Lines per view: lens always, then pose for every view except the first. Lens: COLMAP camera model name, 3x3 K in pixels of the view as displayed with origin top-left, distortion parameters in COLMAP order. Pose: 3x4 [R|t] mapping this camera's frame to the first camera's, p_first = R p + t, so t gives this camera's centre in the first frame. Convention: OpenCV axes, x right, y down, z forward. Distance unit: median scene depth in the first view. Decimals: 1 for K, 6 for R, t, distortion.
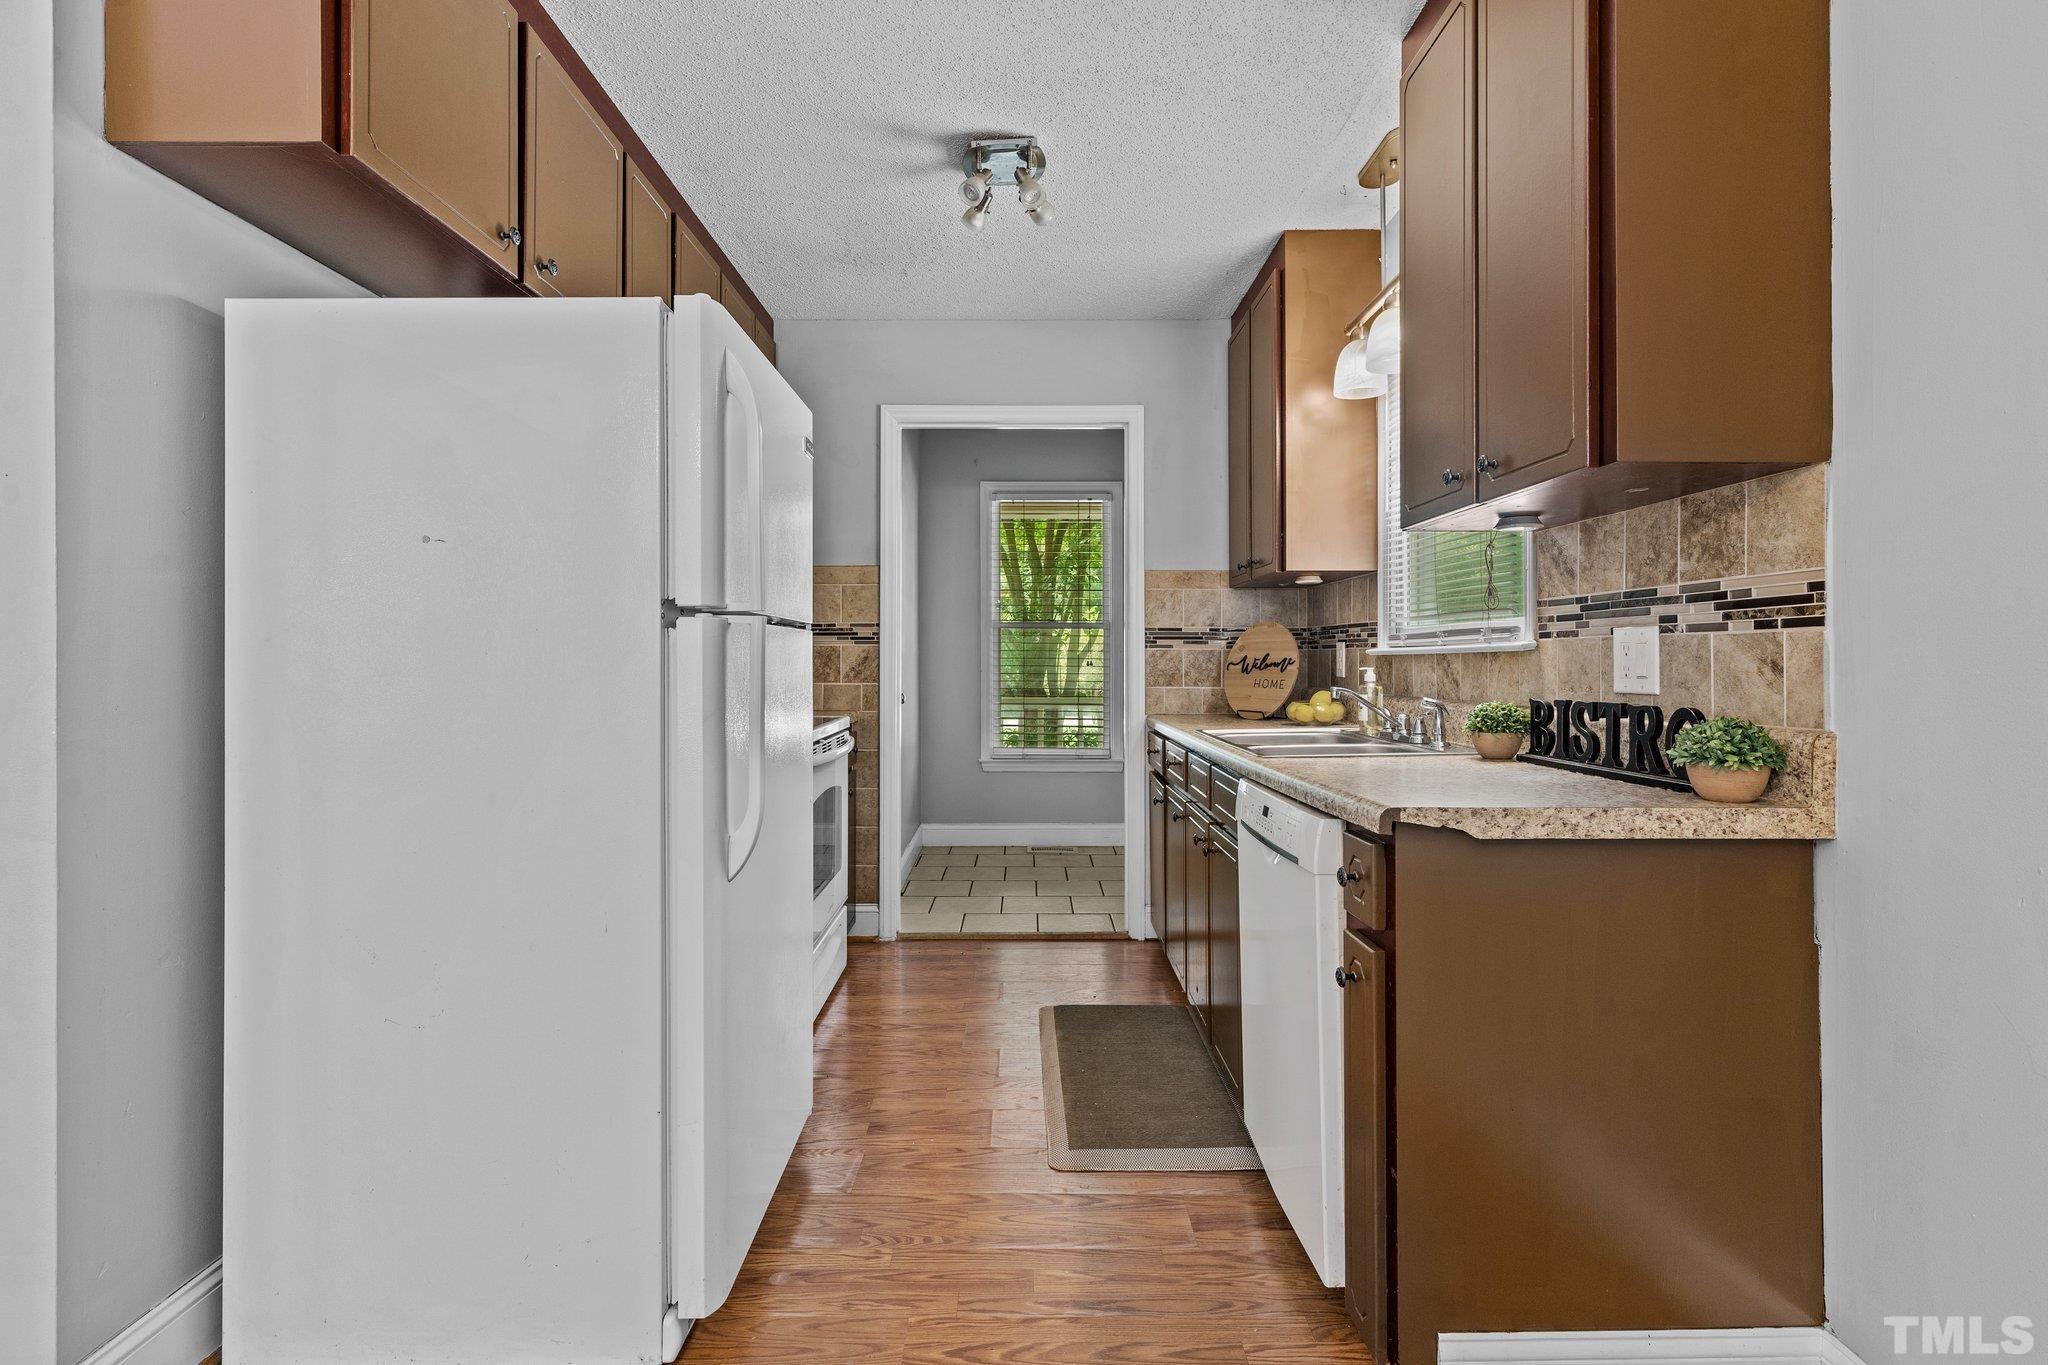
lens RADIAL K [[988.6, 0, 1029.8], [0, 988.6, 664.9], [0, 0, 1]] dist [-0.000957, 0.001273]
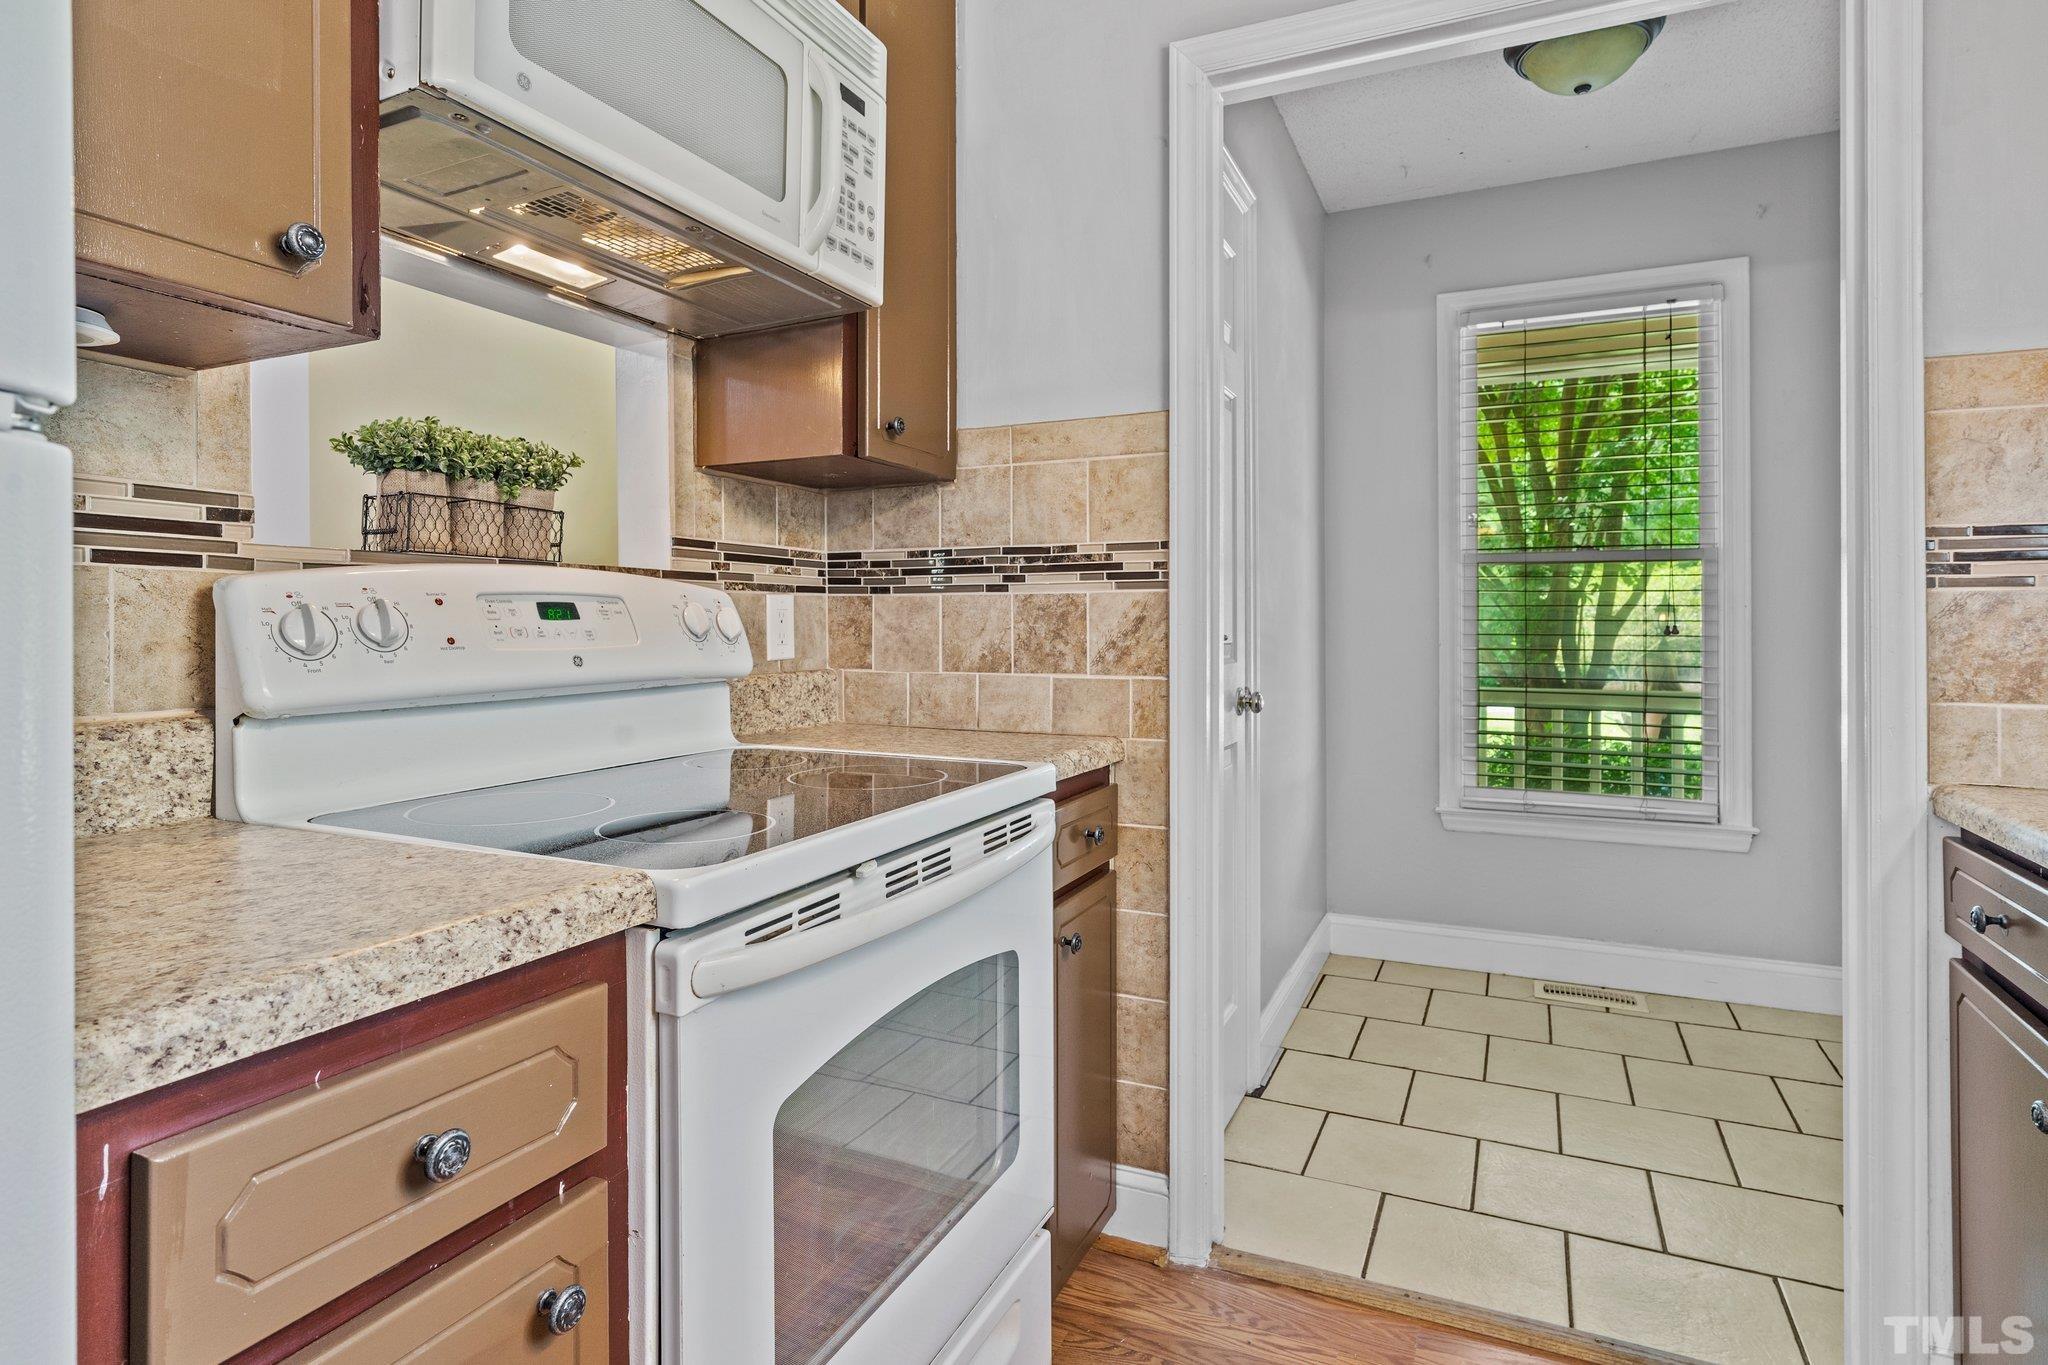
lens RADIAL K [[1073.7, 0, 1022.7], [0, 1073.7, 622.6], [0, 0, 1]] dist [-0.005375, 0.003404]
pose [[0.904061, -0.002166, -0.427398, -0.007395], [-0.000488, 0.999981, -0.006101, -0.003242], [0.427403, 0.005724, 0.904043, 0.667027]]
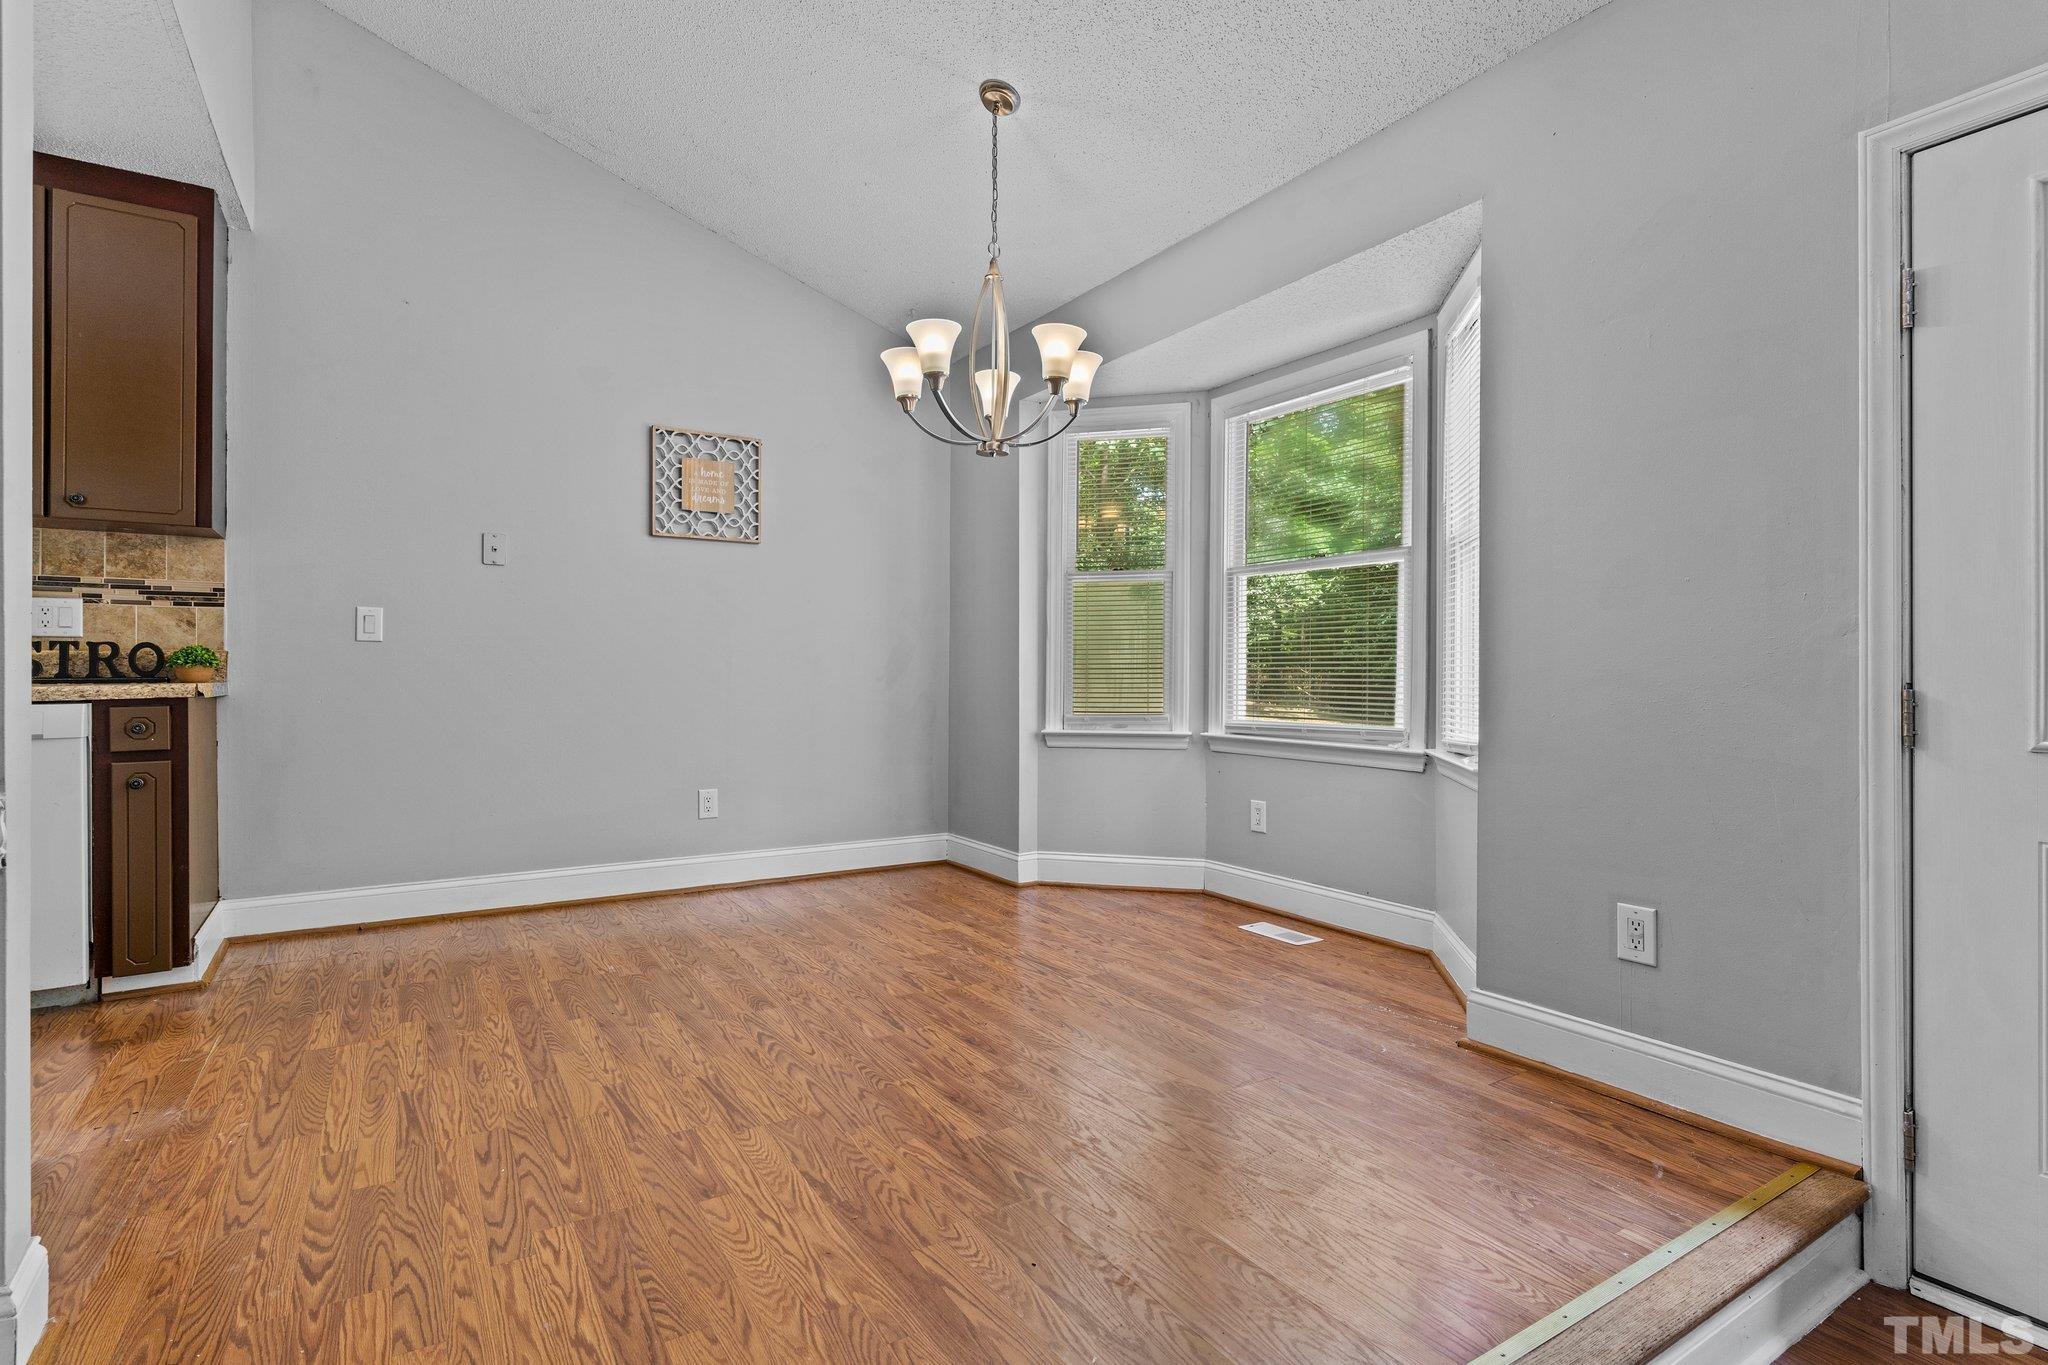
lens RADIAL K [[988.6, 0, 1024.4], [0, 988.6, 671.9], [0, 0, 1]] dist [-0.000957, 0.001273]
pose [[-0.525726, -0.000159, 0.850654, -1.023513], [0.003515, 0.999991, 0.002360, 0.054310], [-0.850647, 0.004231, -0.525721, 0.276933]]
